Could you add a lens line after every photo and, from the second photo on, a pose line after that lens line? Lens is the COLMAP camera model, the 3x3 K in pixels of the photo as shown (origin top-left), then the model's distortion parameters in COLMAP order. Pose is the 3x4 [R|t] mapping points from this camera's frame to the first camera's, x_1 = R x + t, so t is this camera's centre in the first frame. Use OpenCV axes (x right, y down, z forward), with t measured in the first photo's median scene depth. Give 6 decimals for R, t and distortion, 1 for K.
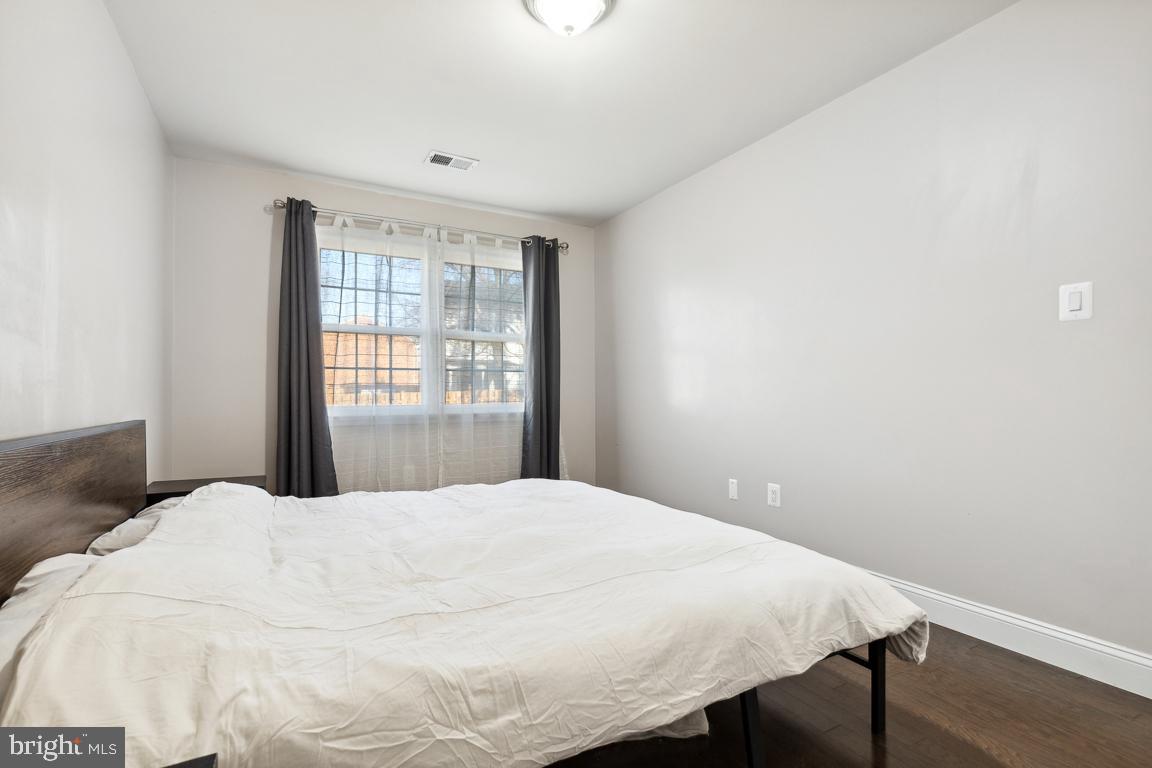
lens RADIAL K [[536.7, 0, 579.3], [0, 536.7, 391.7], [0, 0, 1]] dist [0.010493, -0.000684]
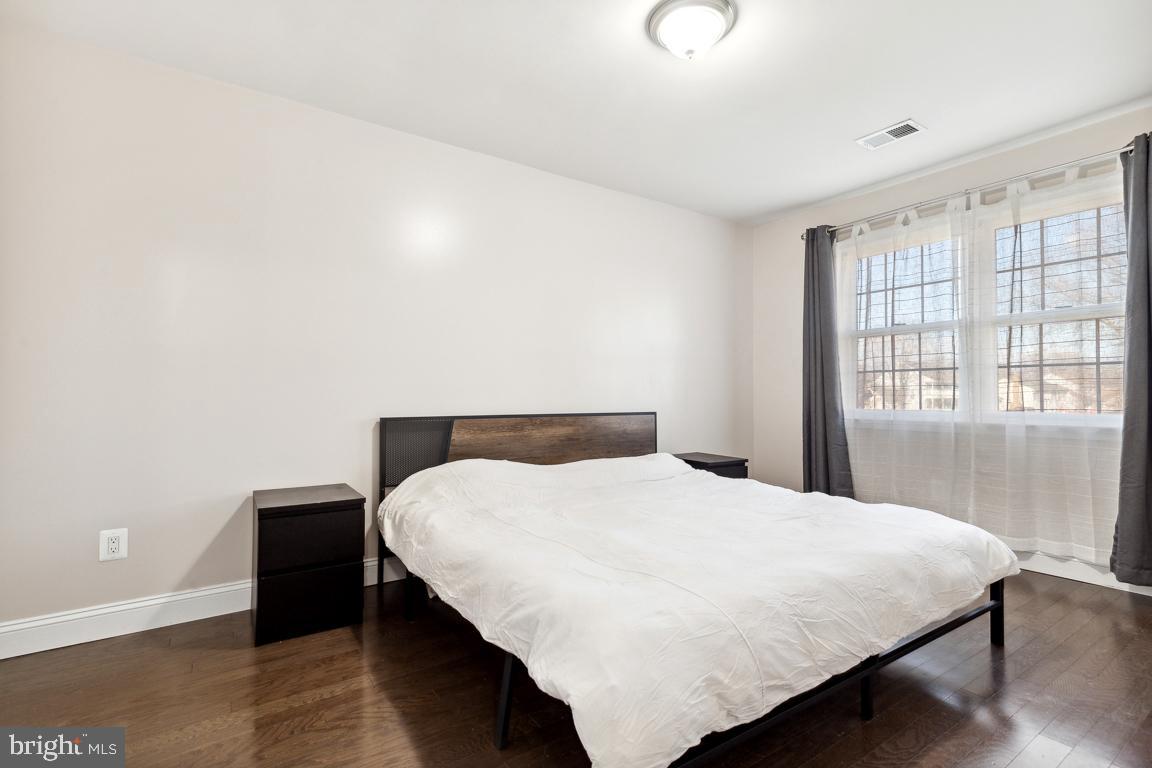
lens RADIAL K [[536.7, 0, 575.4], [0, 536.7, 384.9], [0, 0, 1]] dist [0.010493, -0.000684]
pose [[0.091969, -0.015269, -0.995645, 0.515576], [0.001338, 0.999883, -0.015211, -0.003962], [0.995761, 0.000067, 0.091979, 0.350559]]
